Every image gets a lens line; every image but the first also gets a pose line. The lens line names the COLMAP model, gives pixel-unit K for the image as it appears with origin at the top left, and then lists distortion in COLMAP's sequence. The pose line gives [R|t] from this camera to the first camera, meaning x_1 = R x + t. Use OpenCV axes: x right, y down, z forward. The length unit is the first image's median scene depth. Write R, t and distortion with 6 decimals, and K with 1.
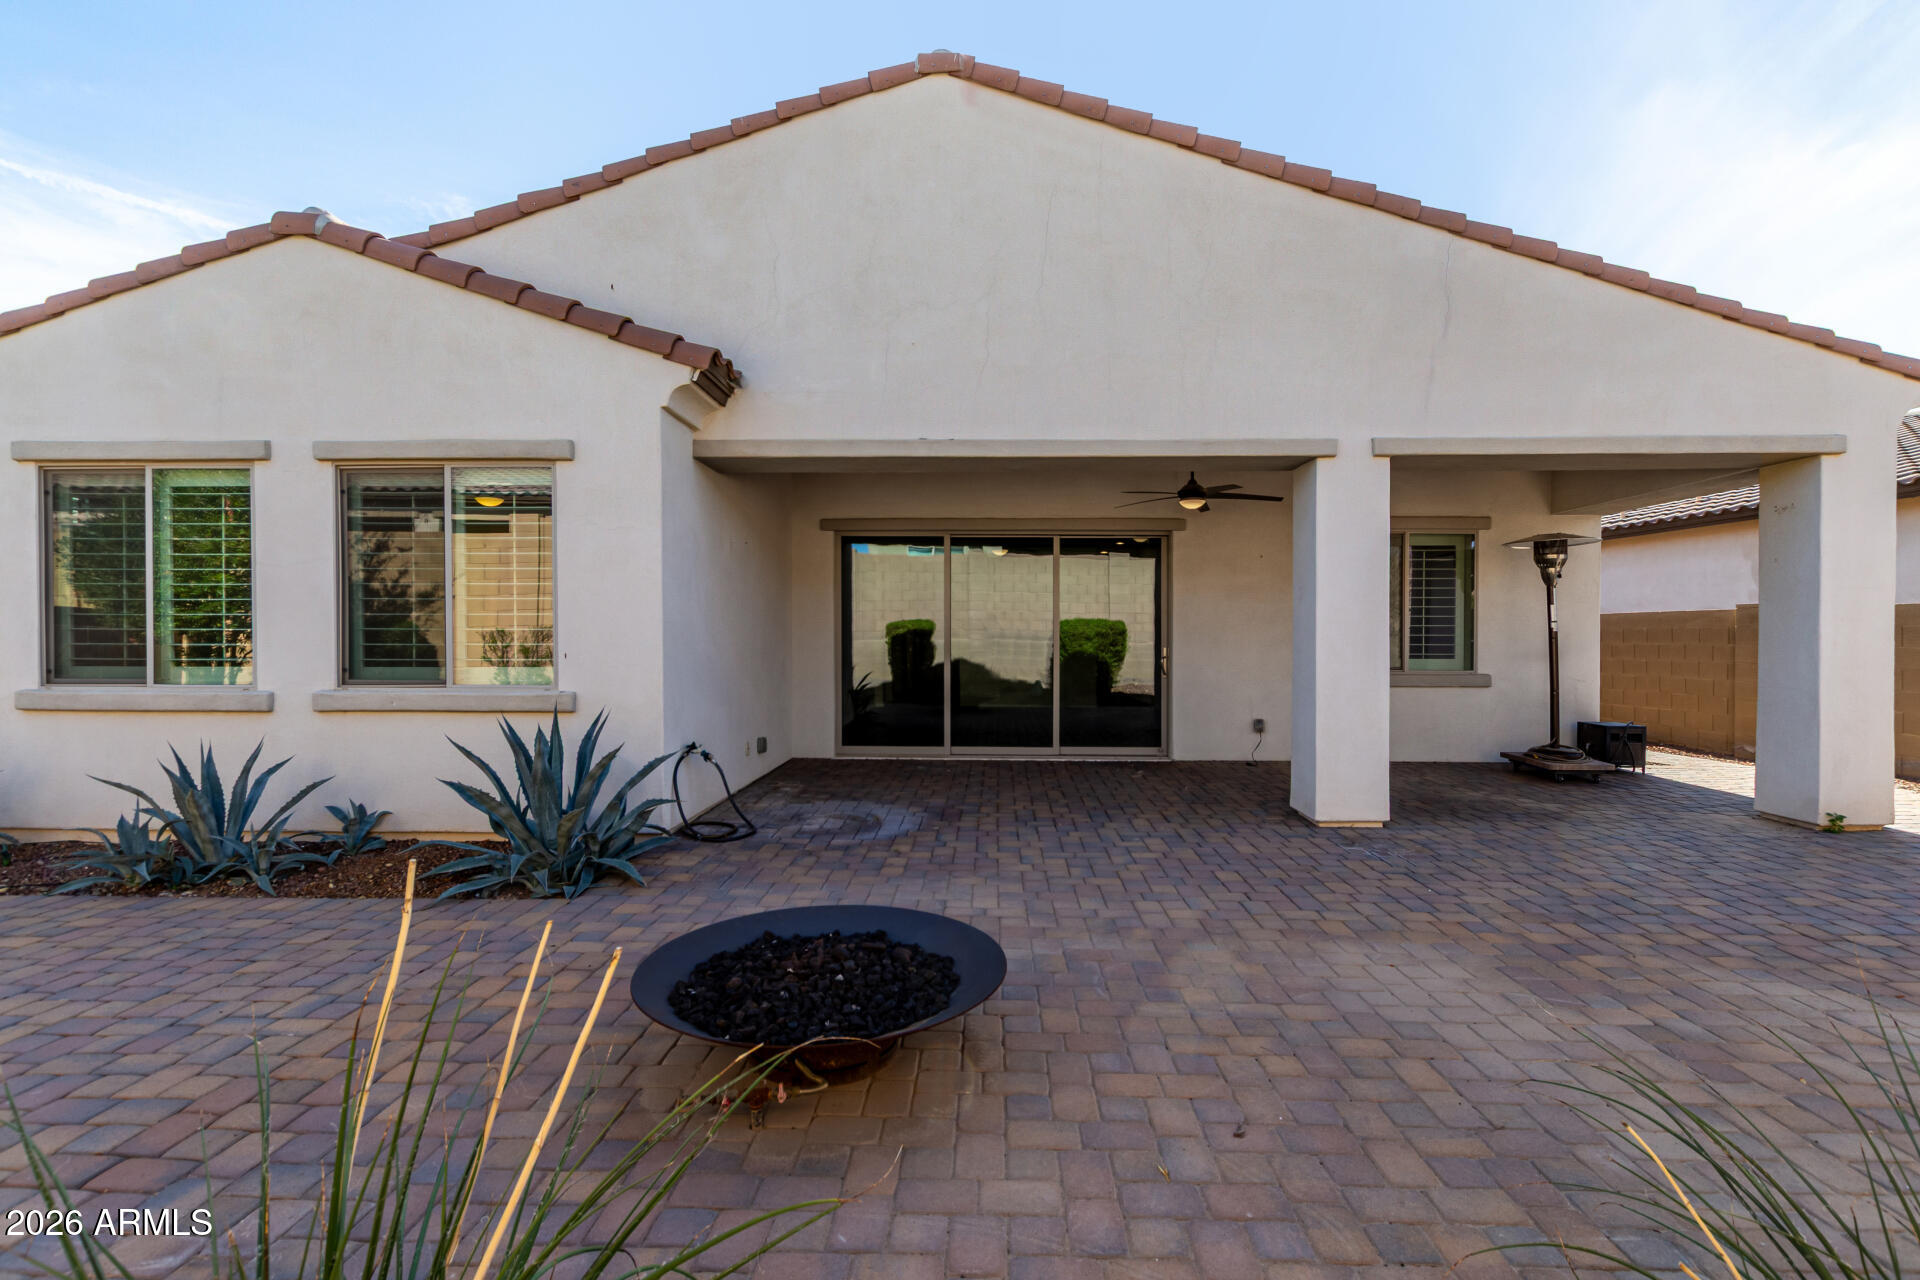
lens RADIAL K [[877.8, 0, 962.9], [0, 877.8, 640.5], [0, 0, 1]] dist [-0.004949, -0.000613]
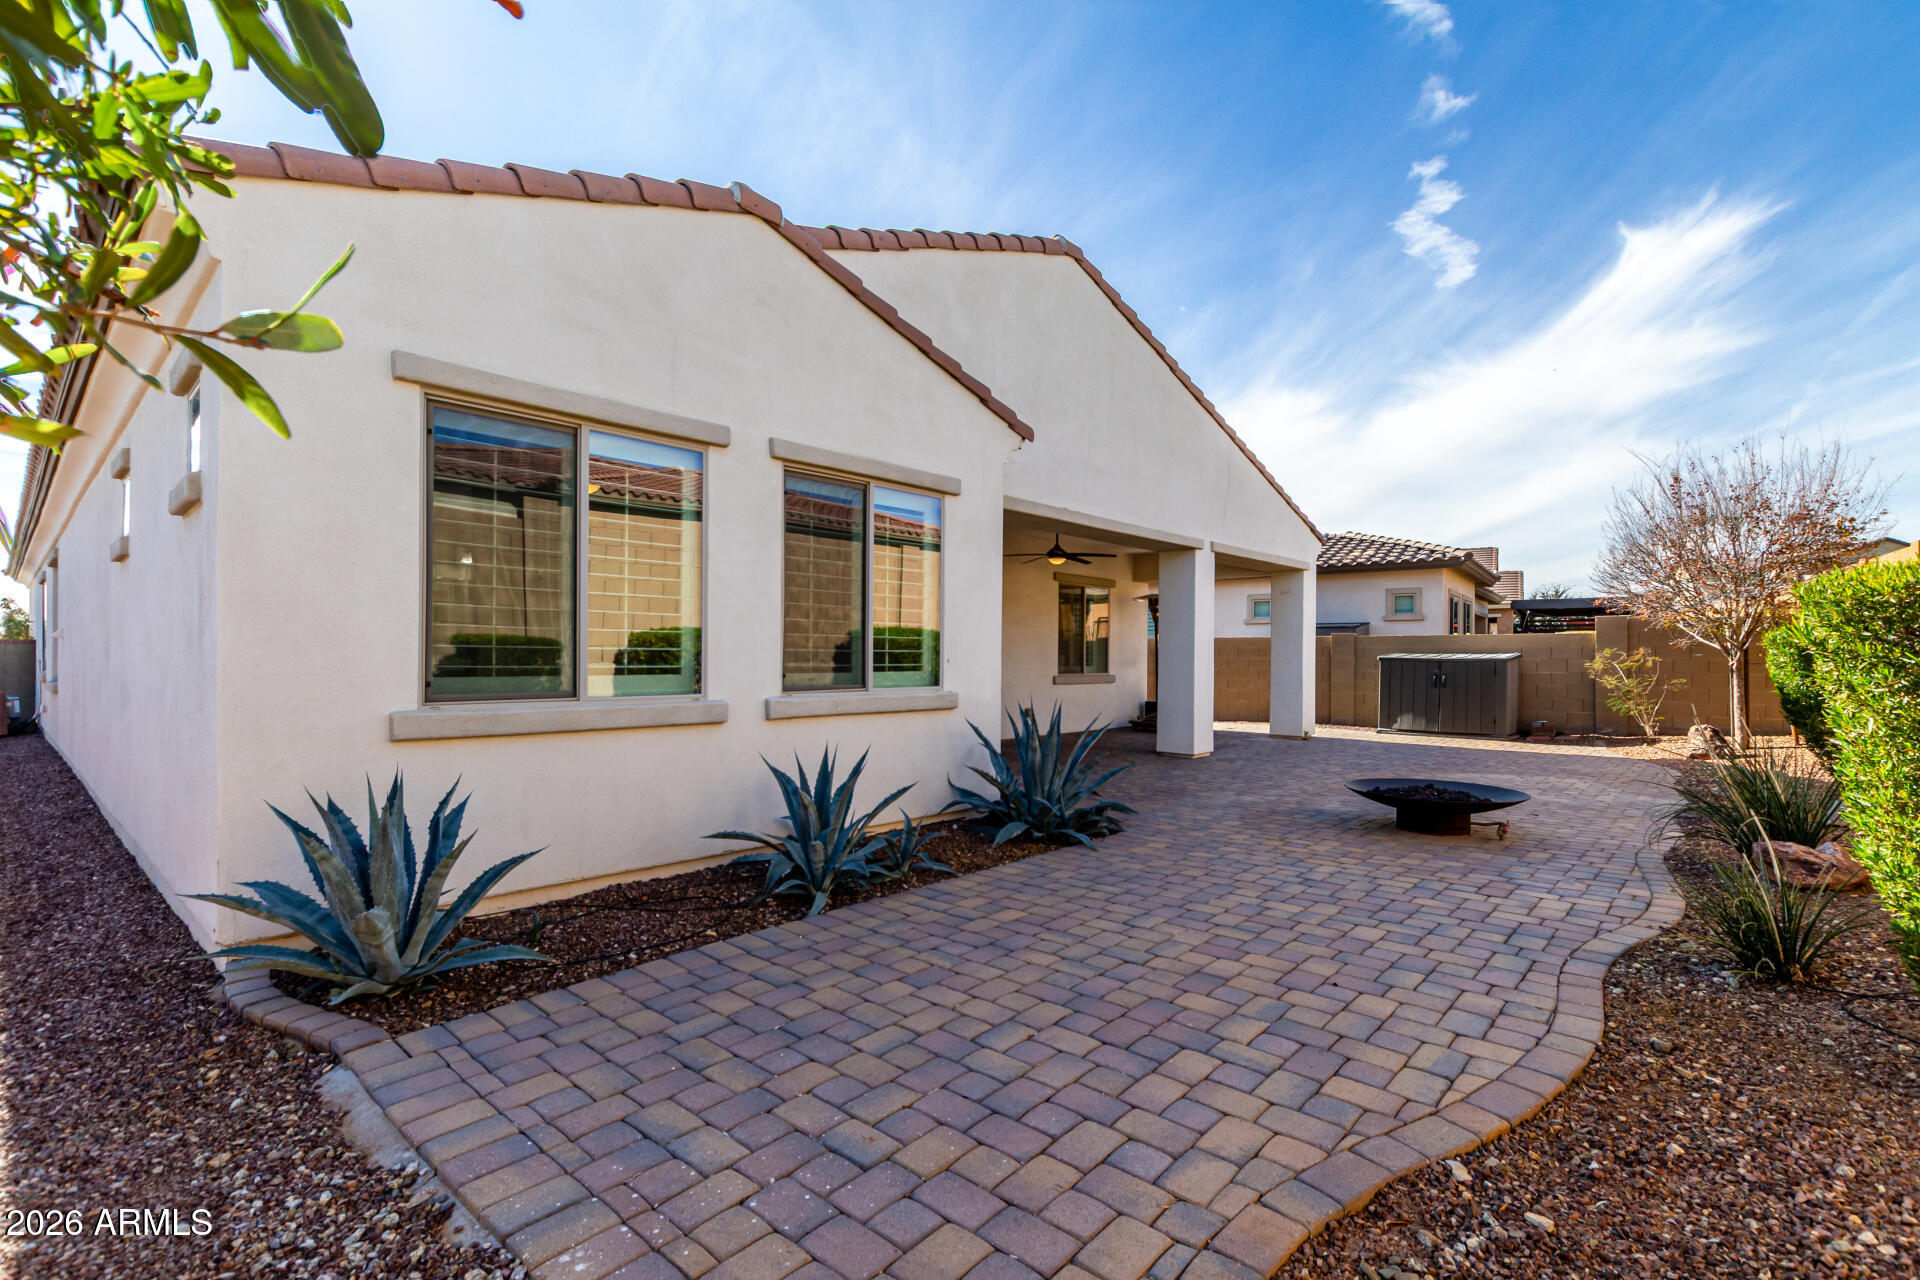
lens RADIAL K [[877.8, 0, 955.9], [0, 877.8, 647.8], [0, 0, 1]] dist [-0.004949, -0.000613]
pose [[0.658855, 0.008571, 0.752222, -1.320211], [0.005540, 0.999853, -0.016245, 0.019288], [-0.752250, 0.014870, 0.658710, 0.217687]]
